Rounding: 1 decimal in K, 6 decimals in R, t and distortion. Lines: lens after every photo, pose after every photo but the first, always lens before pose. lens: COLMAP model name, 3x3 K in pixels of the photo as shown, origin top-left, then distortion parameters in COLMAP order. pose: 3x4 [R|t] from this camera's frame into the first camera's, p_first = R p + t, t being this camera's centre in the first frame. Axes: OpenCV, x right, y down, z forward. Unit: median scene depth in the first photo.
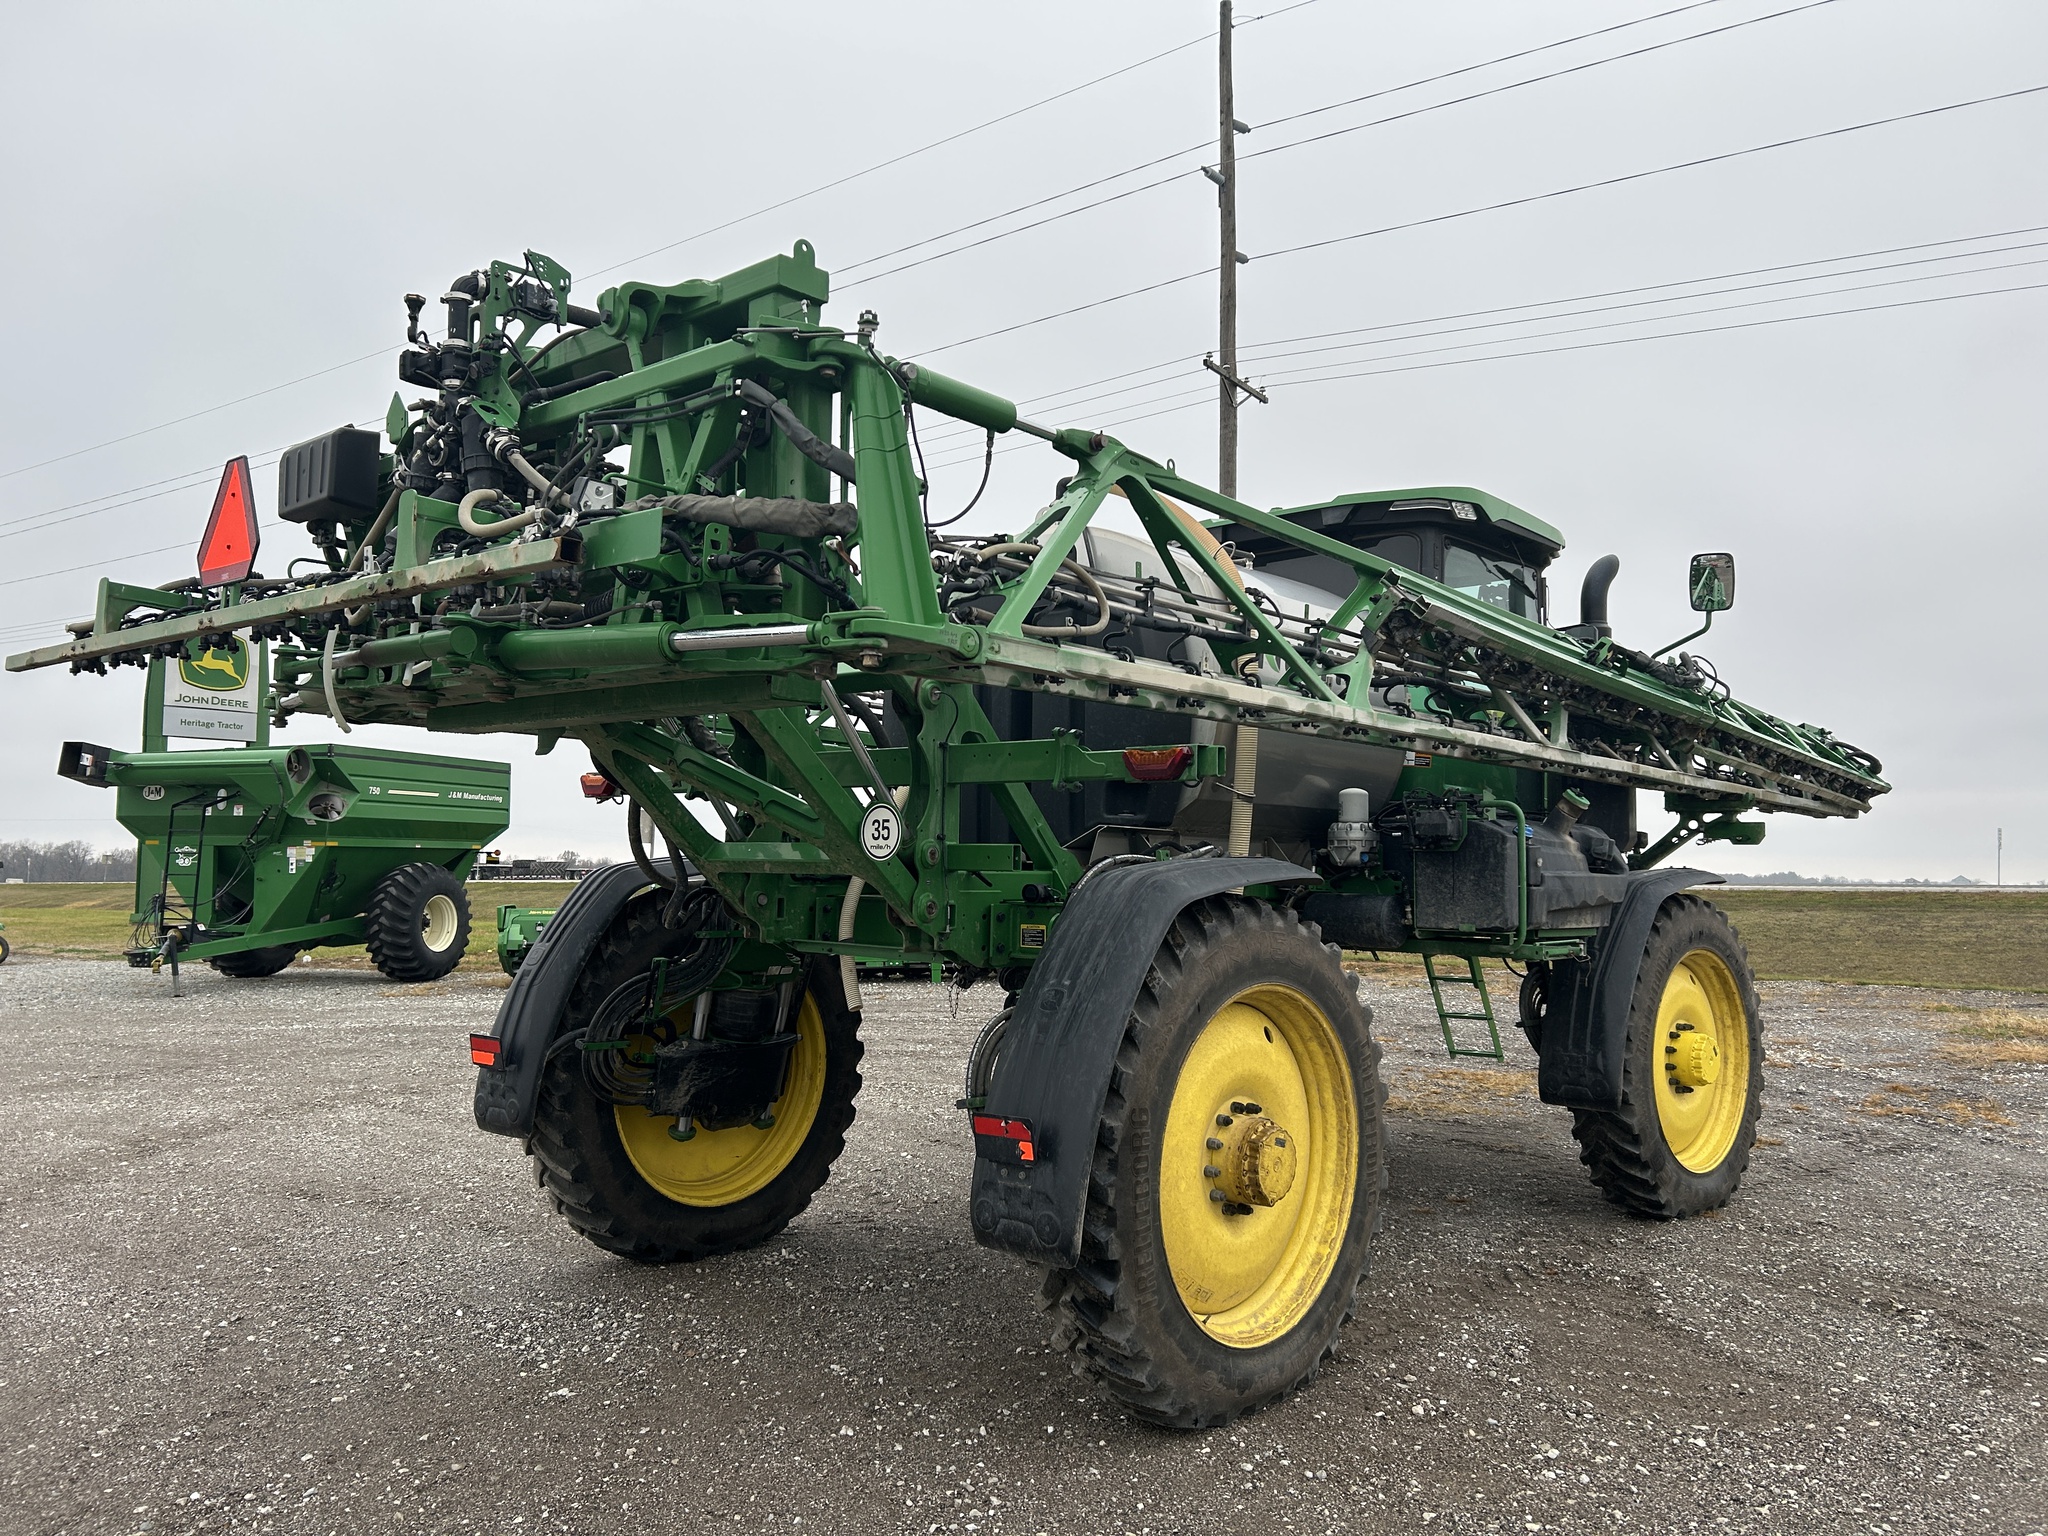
lens RADIAL K [[1563.4, 0, 1014.0], [0, 1563.4, 769.4], [0, 0, 1]] dist [0.066872, -0.075927]
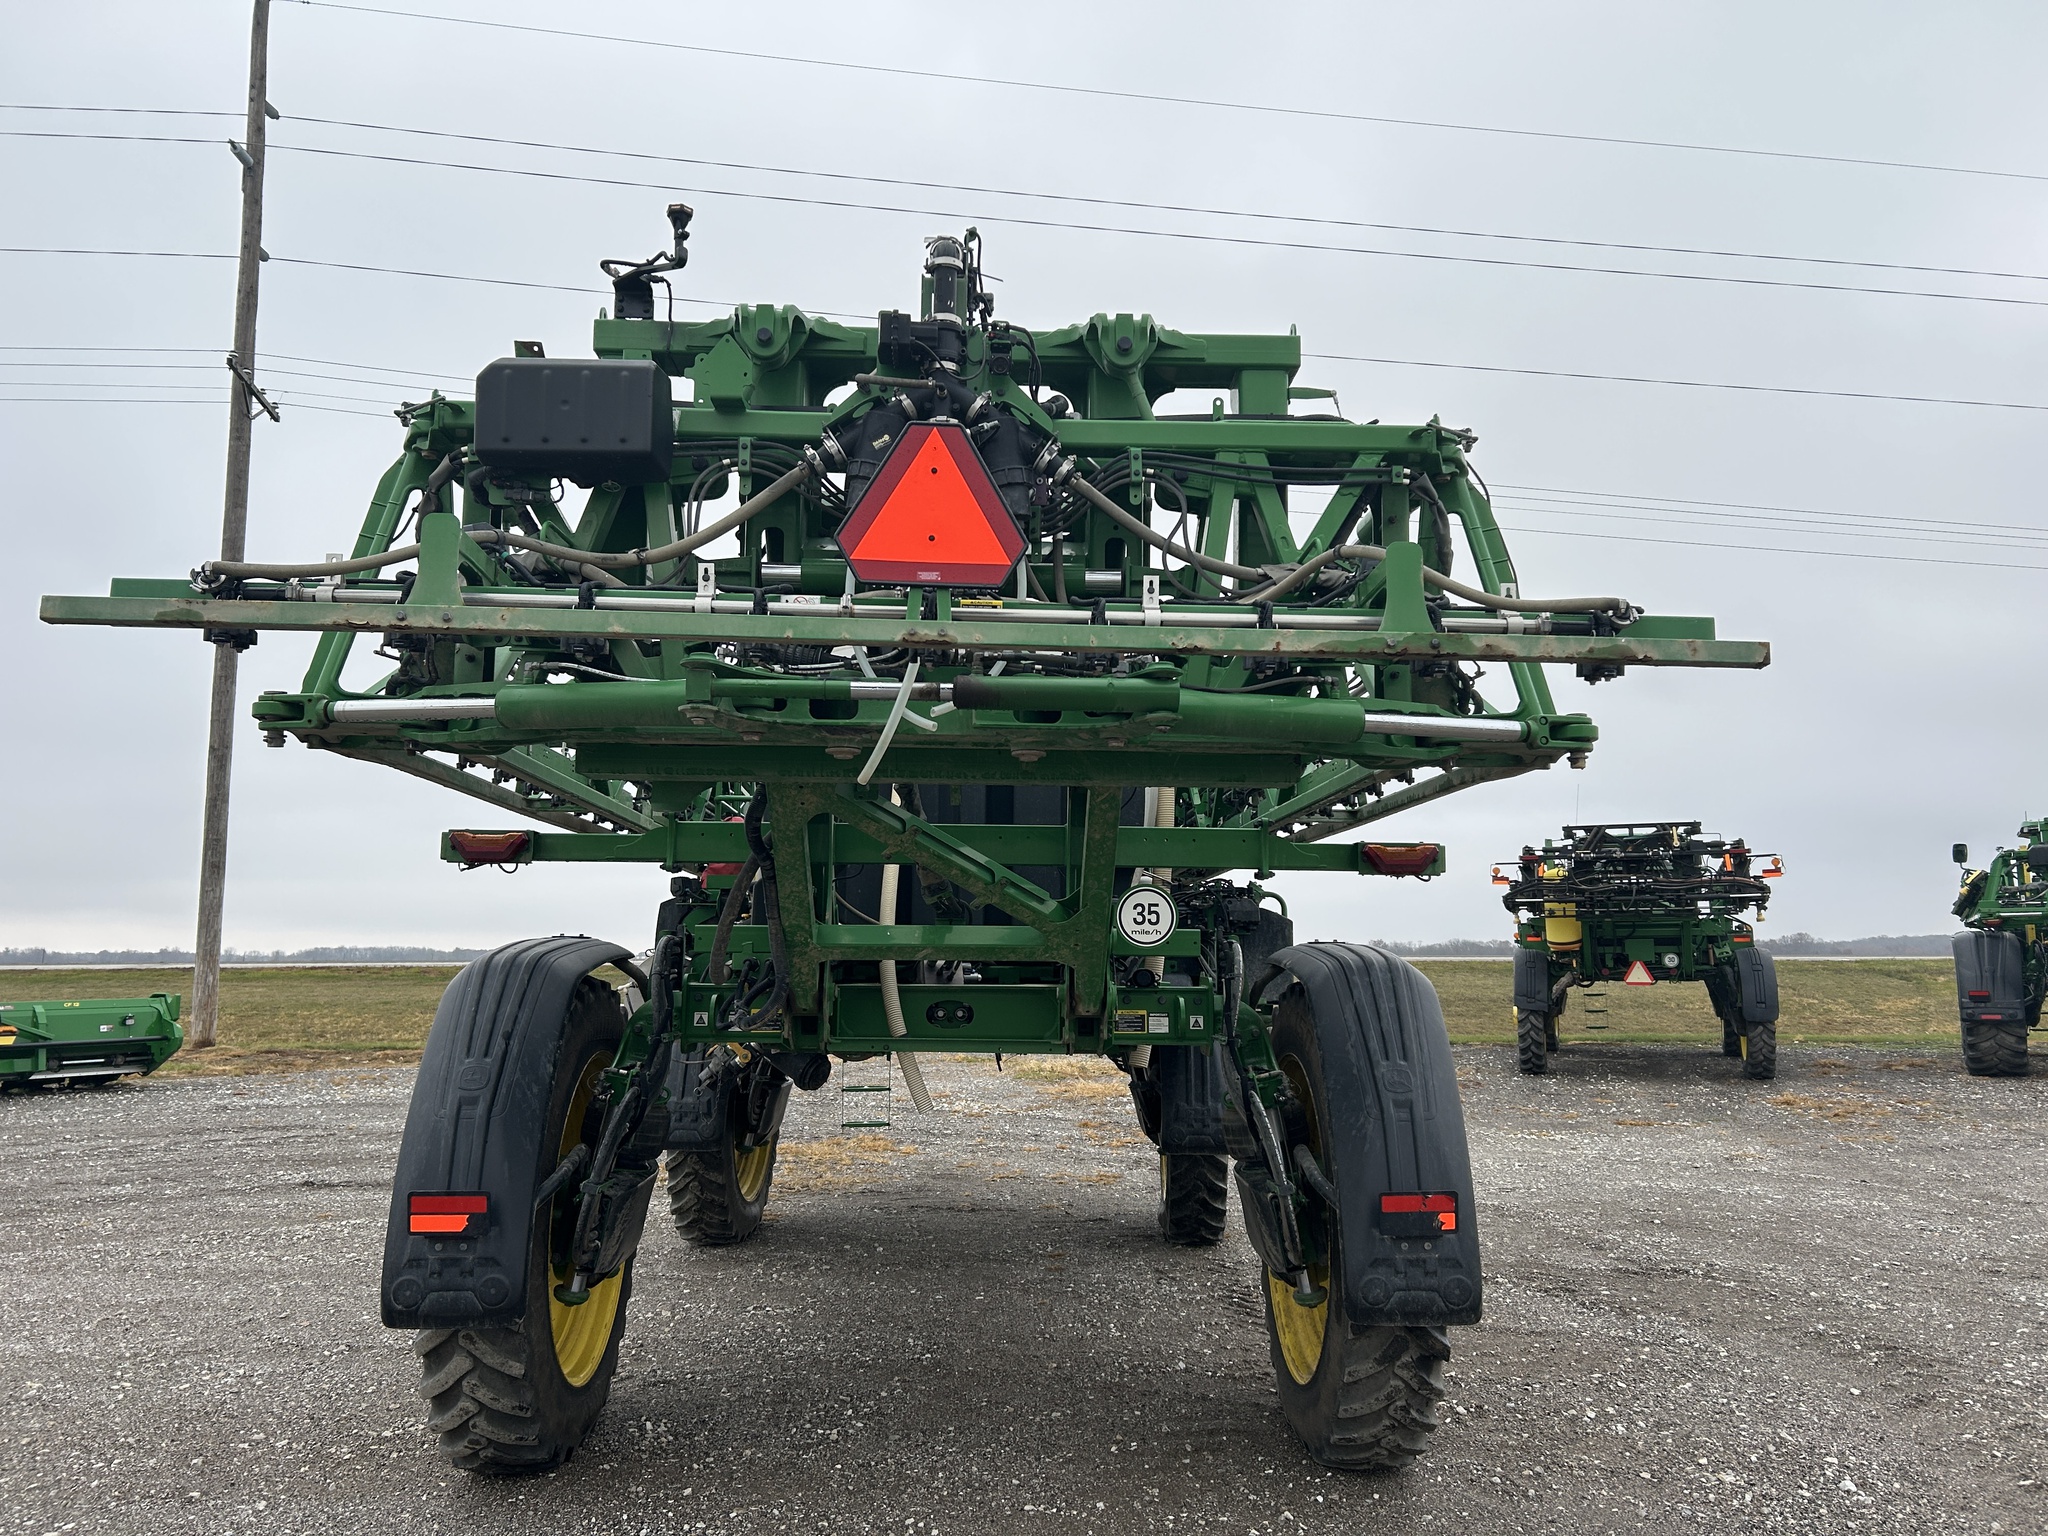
lens RADIAL K [[1563.4, 0, 1014.0], [0, 1563.4, 769.4], [0, 0, 1]] dist [0.066872, -0.075927]
pose [[0.714506, 0.071349, 0.695982, -0.568880], [-0.040730, 0.997341, -0.060429, 0.007819], [-0.698443, 0.014830, 0.715512, 0.254347]]
